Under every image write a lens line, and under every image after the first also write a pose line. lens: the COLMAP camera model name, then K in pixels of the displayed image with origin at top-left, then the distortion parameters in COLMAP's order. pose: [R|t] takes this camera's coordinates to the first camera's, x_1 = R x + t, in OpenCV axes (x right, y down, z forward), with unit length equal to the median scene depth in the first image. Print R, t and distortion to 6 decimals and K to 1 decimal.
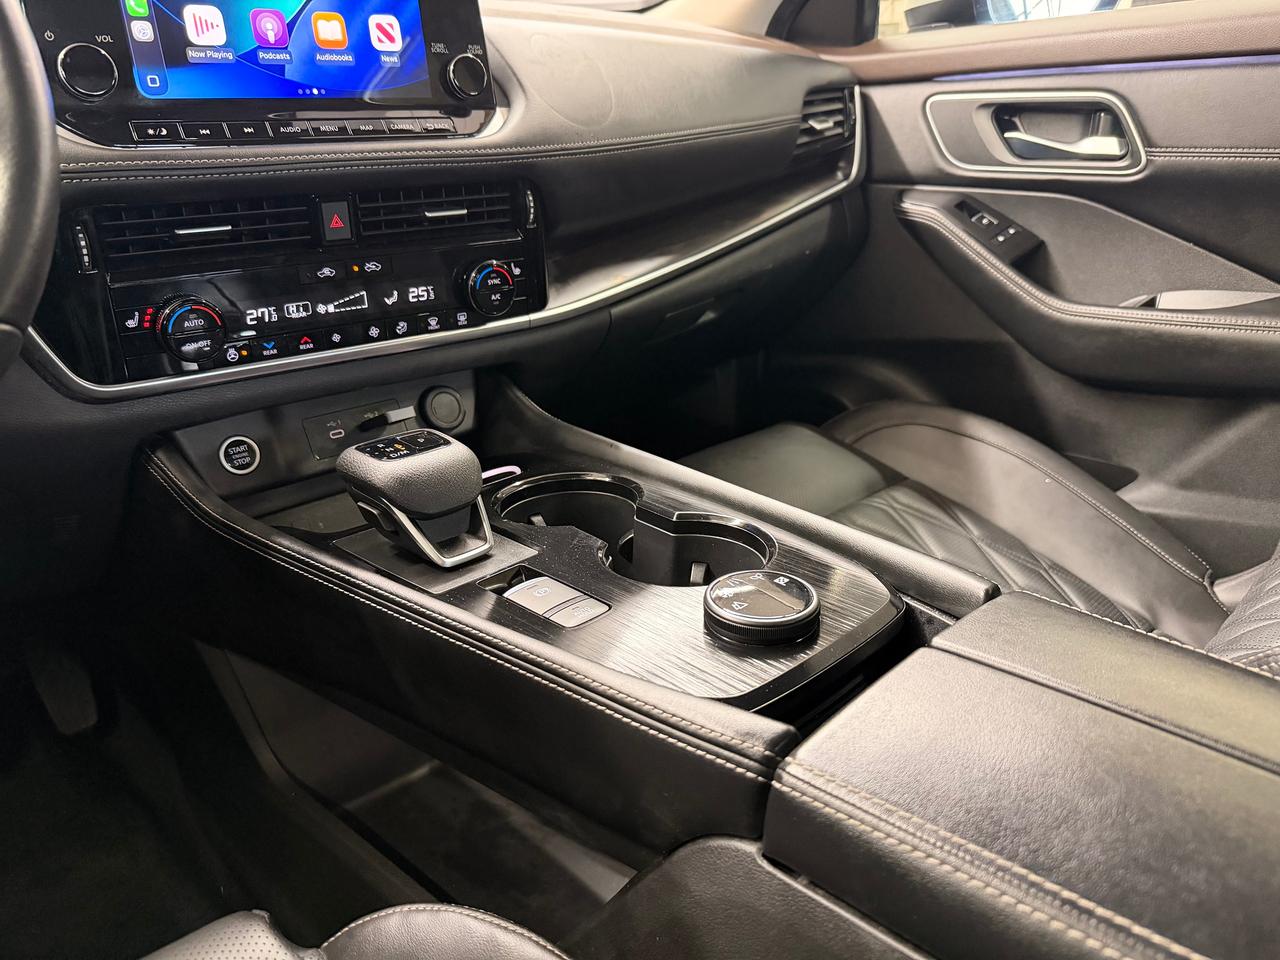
lens RADIAL K [[907.9, 0, 640.0], [0, 907.9, 480.0], [0, 0, 1]] dist [0.053634, -0.108458]
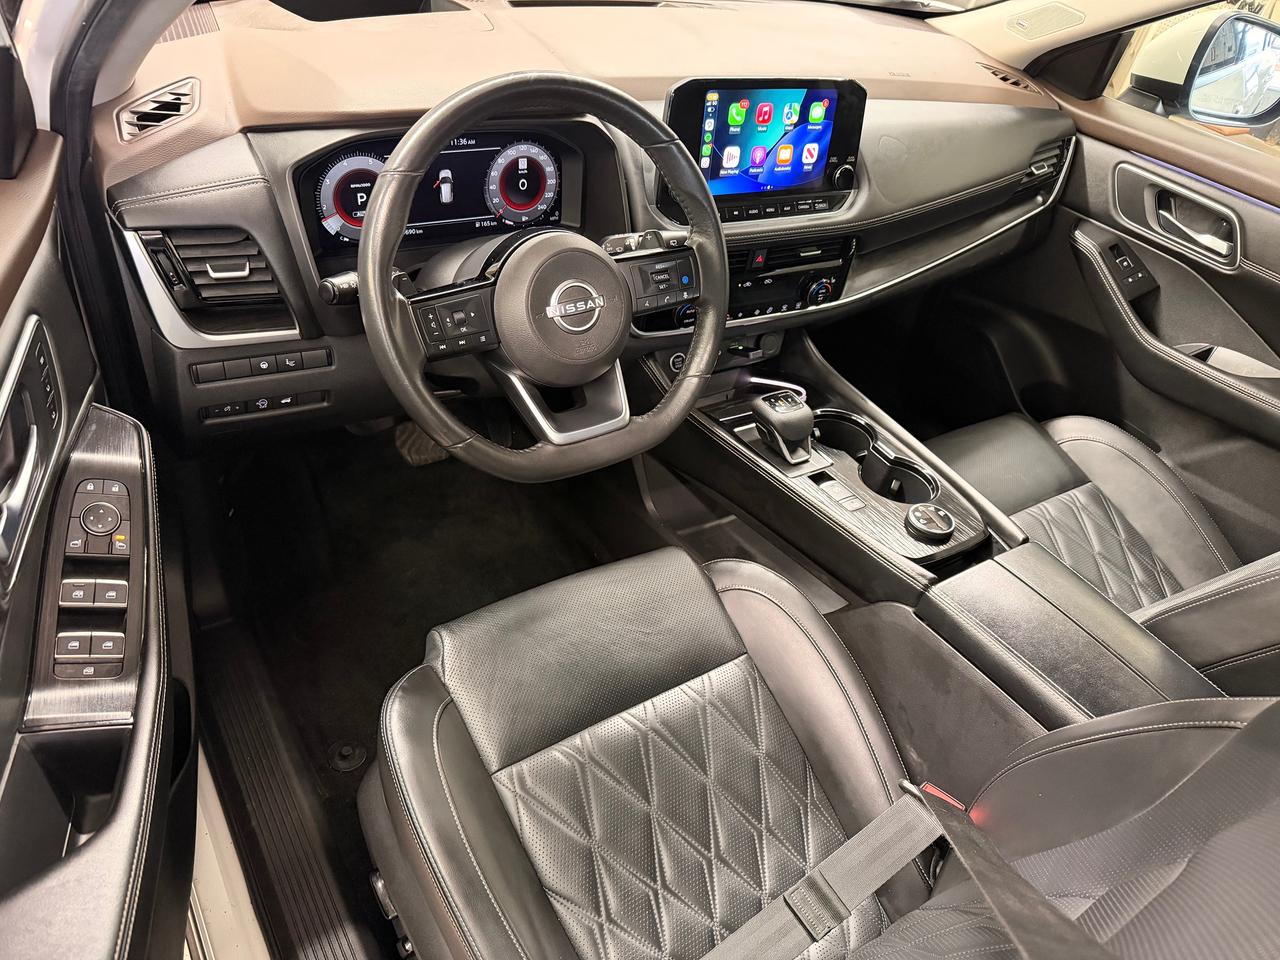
lens RADIAL K [[903.5, 0, 649.7], [0, 903.5, 499.2], [0, 0, 1]] dist [0.064253, -0.126989]
pose [[0.969715, 0.242028, -0.032783, -0.371653], [-0.220446, 0.925116, 0.309133, -0.352704], [0.105147, -0.292544, 0.950454, -0.962763]]
